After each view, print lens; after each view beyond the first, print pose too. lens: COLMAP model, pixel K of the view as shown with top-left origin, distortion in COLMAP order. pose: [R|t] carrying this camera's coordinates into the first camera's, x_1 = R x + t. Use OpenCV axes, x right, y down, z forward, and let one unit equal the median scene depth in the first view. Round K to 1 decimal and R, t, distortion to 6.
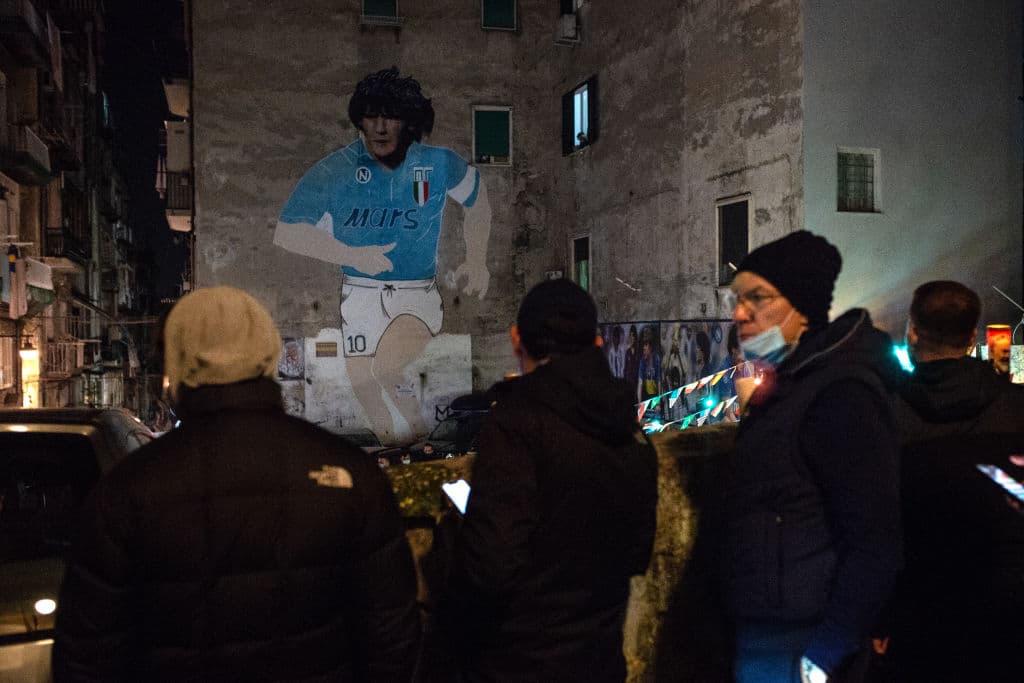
lens RADIAL K [[971.9, 0, 509.1], [0, 971.9, 330.4], [0, 0, 1]] dist [-0.052819, 0.085942]
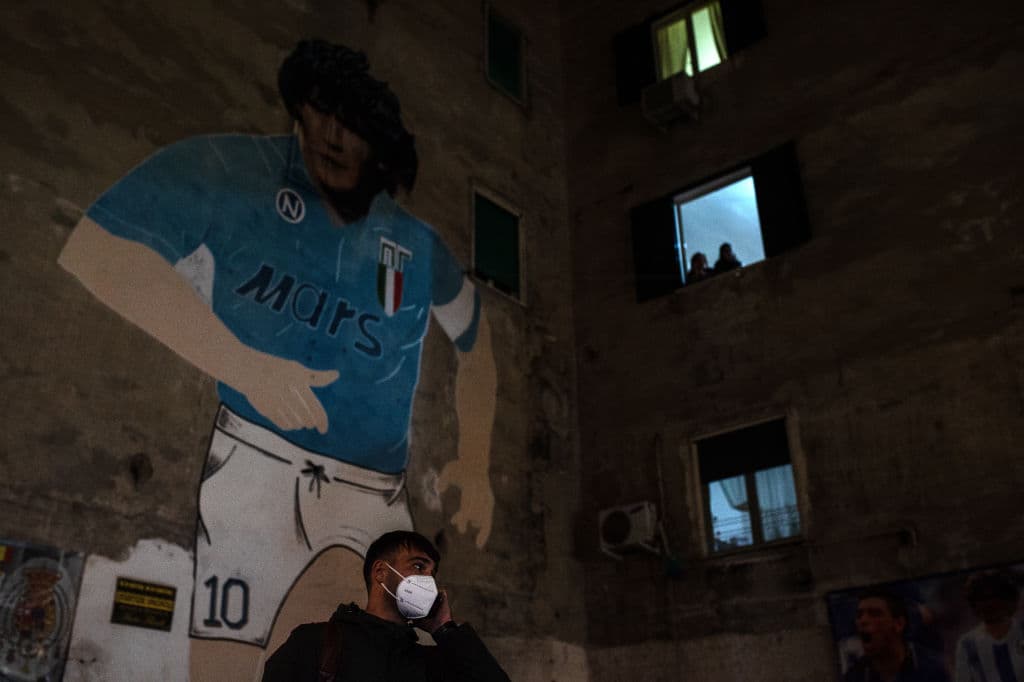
lens RADIAL K [[971.9, 0, 509.1], [0, 971.9, 329.9], [0, 0, 1]] dist [-0.052819, 0.085942]
pose [[0.822747, 0.267513, 0.501522, -0.268621], [0.002491, 0.880623, -0.473812, 0.089952], [-0.568402, 0.391076, 0.723863, 0.652062]]
